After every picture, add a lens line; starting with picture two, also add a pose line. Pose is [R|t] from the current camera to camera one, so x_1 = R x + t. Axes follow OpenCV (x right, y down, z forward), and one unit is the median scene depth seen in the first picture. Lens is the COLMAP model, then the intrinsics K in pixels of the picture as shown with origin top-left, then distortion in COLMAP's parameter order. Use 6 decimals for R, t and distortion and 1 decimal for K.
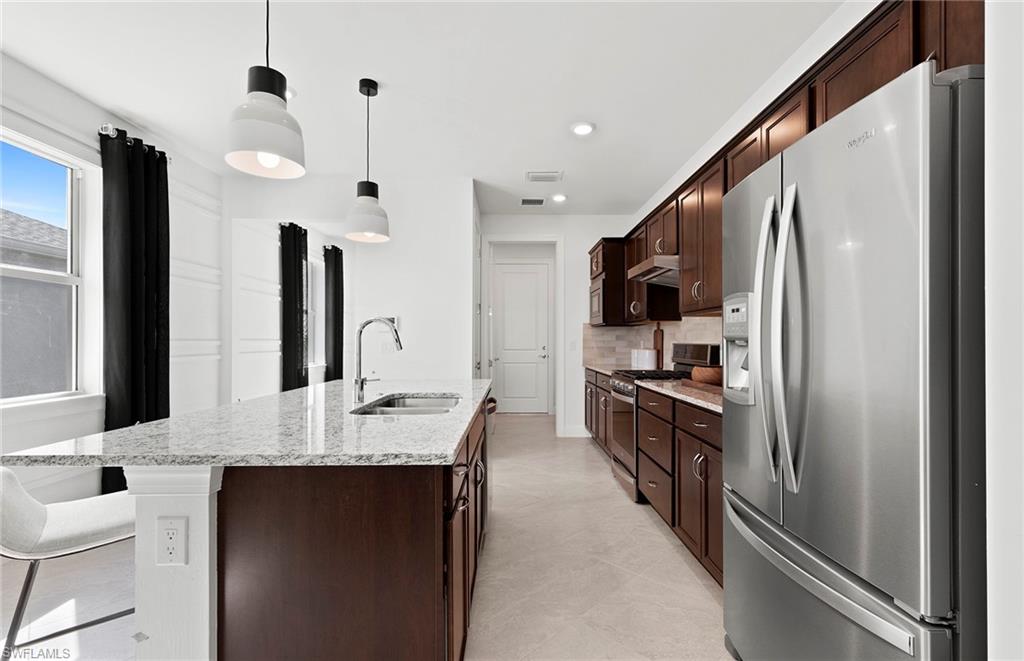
lens RADIAL K [[463.4, 0, 516.4], [0, 463.4, 340.0], [0, 0, 1]] dist [0.003497, -0.000460]
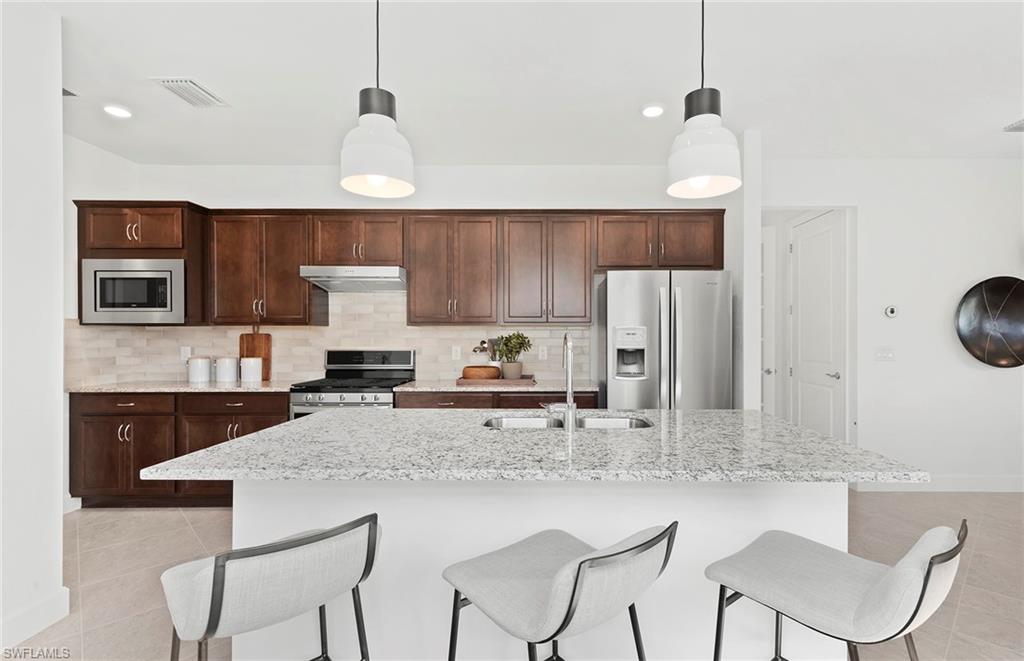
lens RADIAL K [[481.2, 0, 540.7], [0, 481.2, 327.9], [0, 0, 1]] dist [0.004601, 0.000738]
pose [[0.010784, 0.017935, 0.999781, -0.637373], [-0.001461, 0.999838, -0.017920, -0.020180], [-0.999941, -0.001268, 0.010809, 0.546339]]
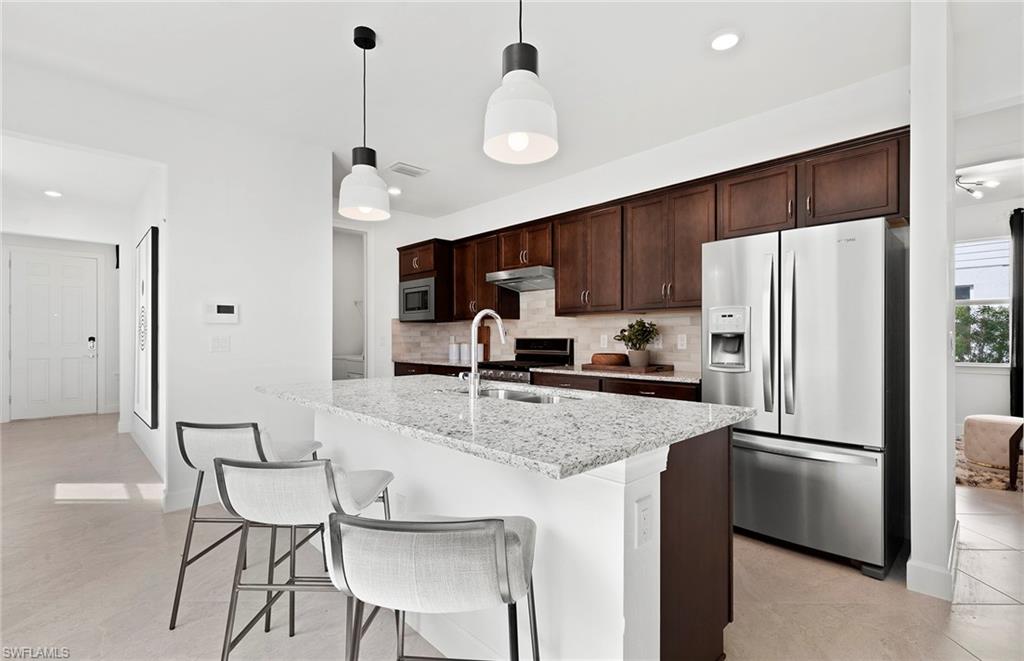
lens RADIAL K [[463.4, 0, 512.9], [0, 463.4, 336.0], [0, 0, 1]] dist [0.003497, -0.000460]
pose [[0.729879, 0.001593, 0.683574, -0.485027], [-0.000175, 0.999998, -0.002144, 0.004695], [-0.683576, 0.001445, 0.729878, 0.126903]]
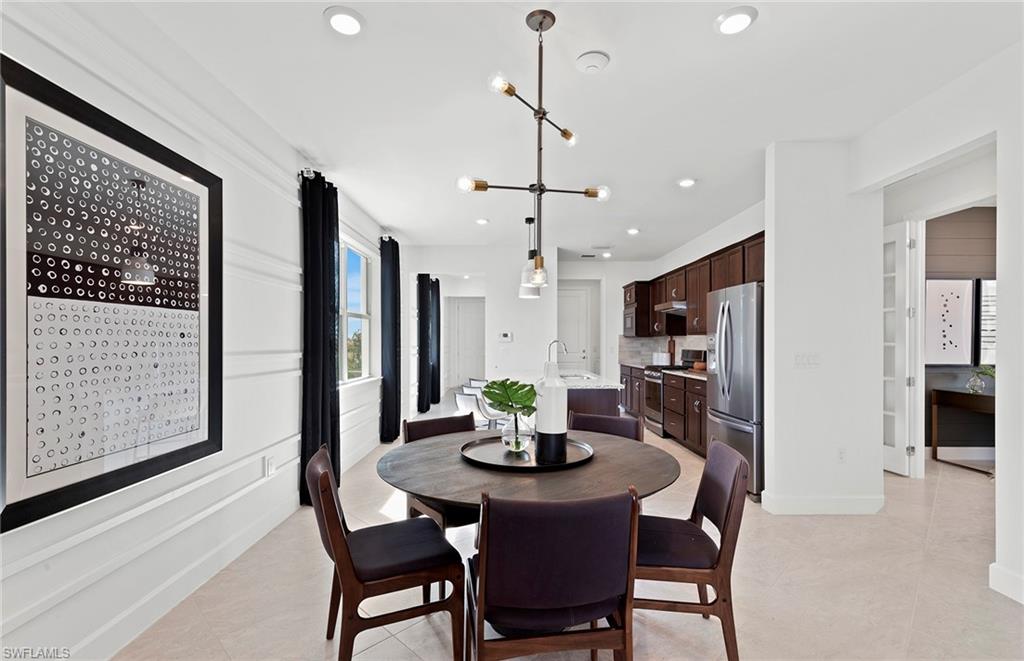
lens RADIAL K [[463.4, 0, 517.0], [0, 463.4, 338.9], [0, 0, 1]] dist [0.003497, -0.000460]
pose [[0.999983, 0.001116, 0.005681, -0.263663], [-0.001088, 0.999987, -0.005078, -0.021049], [-0.005687, 0.005071, 0.999971, -0.665168]]
